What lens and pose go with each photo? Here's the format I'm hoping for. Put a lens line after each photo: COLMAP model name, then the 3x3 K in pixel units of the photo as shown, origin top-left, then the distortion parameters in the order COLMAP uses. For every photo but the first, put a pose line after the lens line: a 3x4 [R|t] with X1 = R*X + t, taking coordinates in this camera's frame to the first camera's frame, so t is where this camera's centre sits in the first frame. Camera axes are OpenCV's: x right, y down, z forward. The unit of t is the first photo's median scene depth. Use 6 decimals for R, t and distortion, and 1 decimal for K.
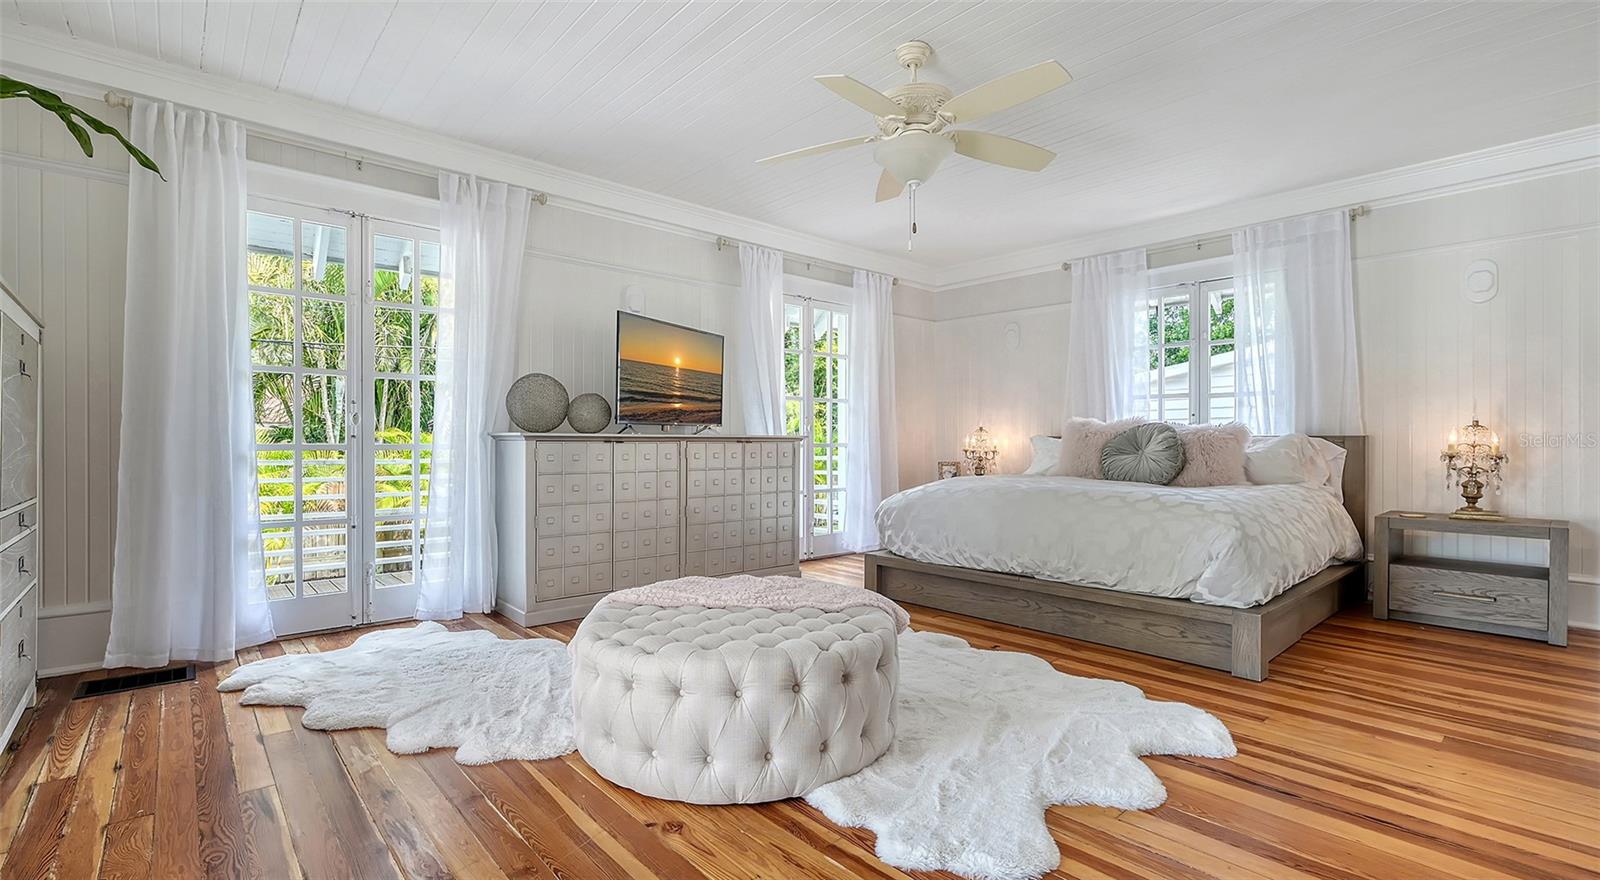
lens RADIAL K [[695.0, 0, 801.4], [0, 695.0, 435.8], [0, 0, 1]] dist [-0.006098, -0.000637]
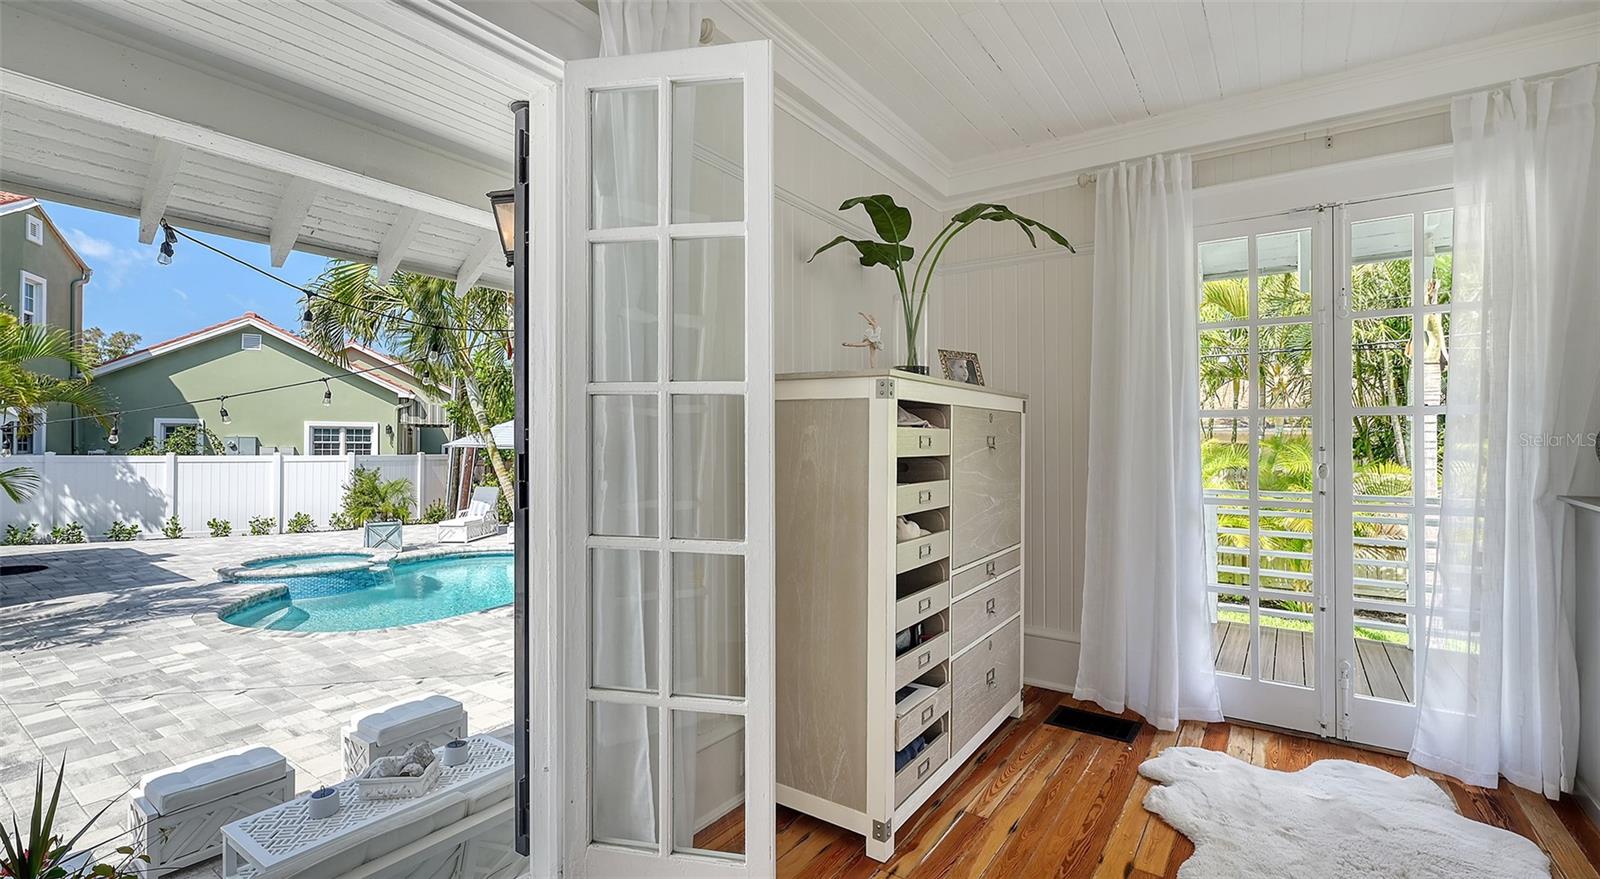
lens RADIAL K [[695.0, 0, 799.2], [0, 695.0, 437.3], [0, 0, 1]] dist [-0.006098, -0.000637]
pose [[0.217002, 0.000705, -0.976171, -0.016179], [0.011582, 0.999927, 0.003297, -0.082710], [0.976102, -0.012021, 0.216978, 0.297562]]
